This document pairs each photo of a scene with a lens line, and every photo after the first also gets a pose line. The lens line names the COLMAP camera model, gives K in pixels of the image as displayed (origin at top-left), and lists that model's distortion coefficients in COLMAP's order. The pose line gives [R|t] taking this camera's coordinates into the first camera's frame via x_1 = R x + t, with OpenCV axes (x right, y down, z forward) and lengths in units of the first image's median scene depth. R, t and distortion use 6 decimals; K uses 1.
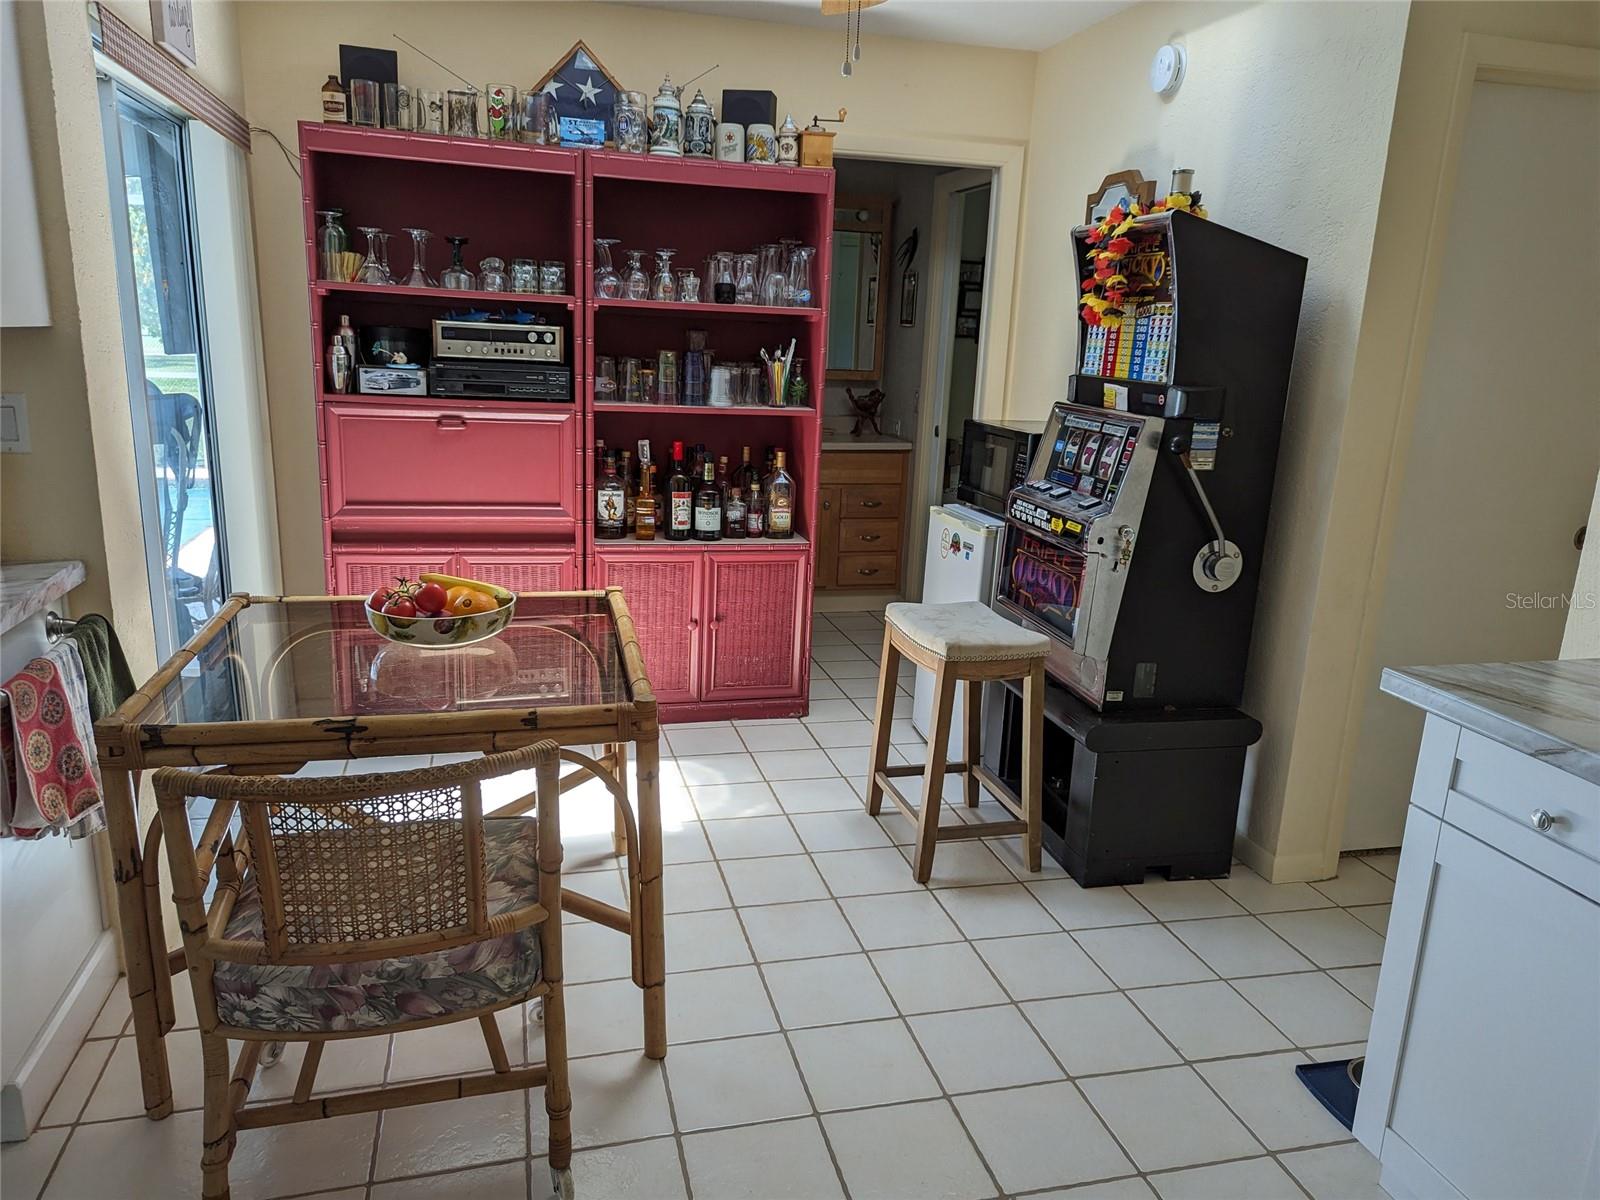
lens RADIAL K [[1122.2, 0, 796.7], [0, 1122.2, 619.4], [0, 0, 1]] dist [0.059149, -0.051502]
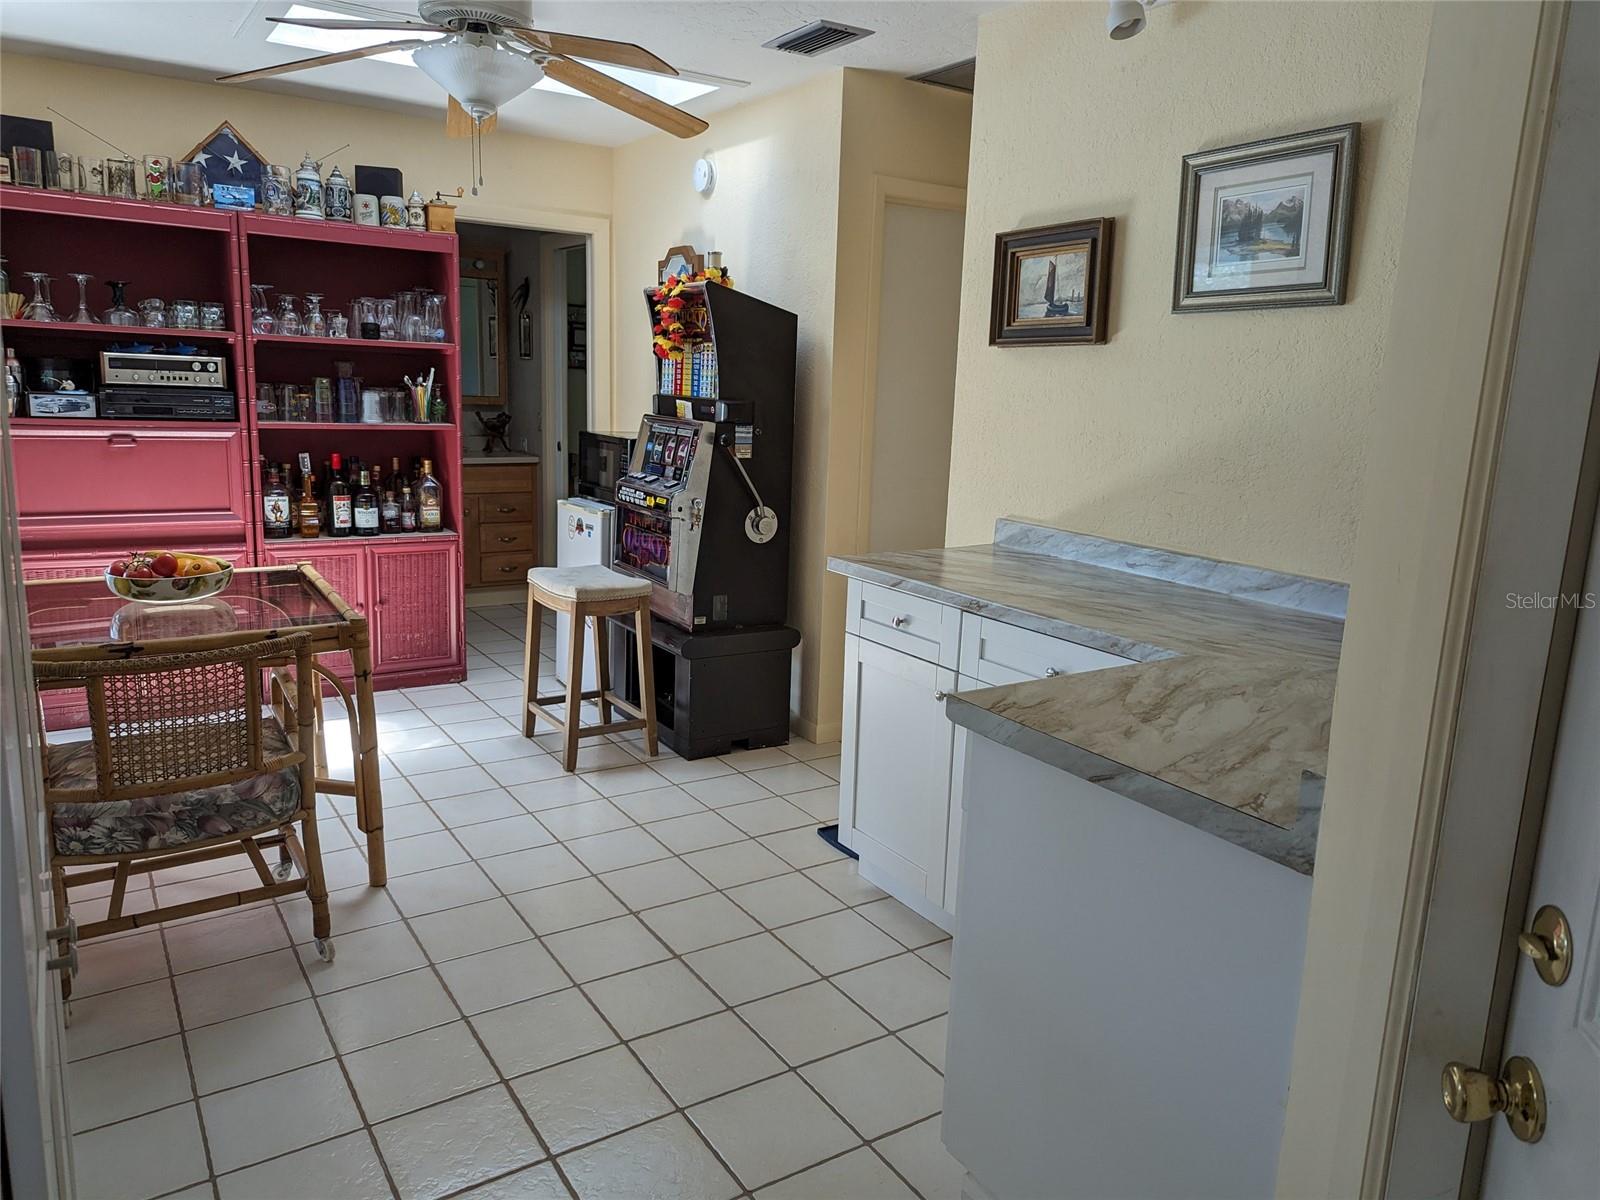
lens RADIAL K [[1106.5, 0, 788.6], [0, 1106.5, 596.8], [0, 0, 1]] dist [0.063067, -0.058956]
pose [[0.948334, -0.067656, 0.309977, -0.030570], [0.081373, 0.996185, -0.031520, 0.074497], [-0.306662, 0.055115, 0.950221, -0.279607]]
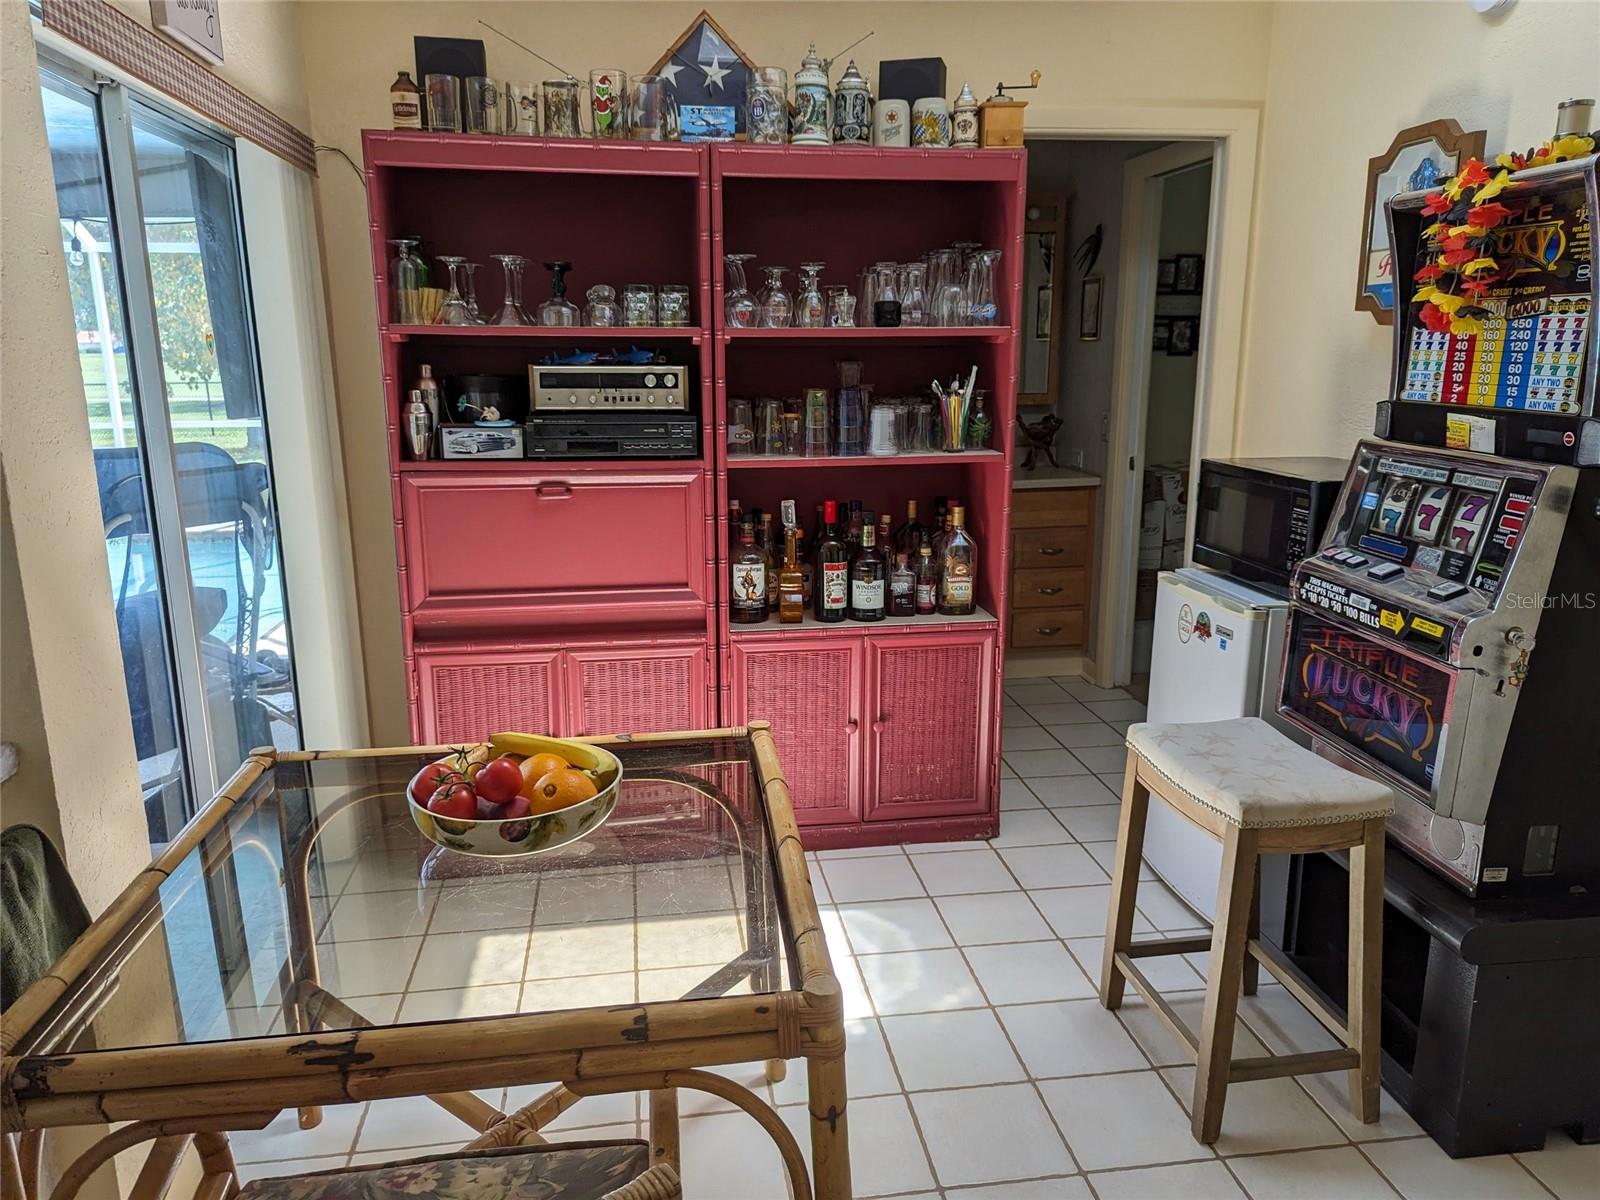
lens RADIAL K [[1126.1, 0, 803.5], [0, 1126.1, 606.3], [0, 0, 1]] dist [0.061312, -0.056323]
pose [[0.993847, -0.021464, -0.108658, -0.042611], [0.018670, 0.999470, -0.026665, -0.067498], [0.109172, 0.024473, 0.993722, 0.221972]]
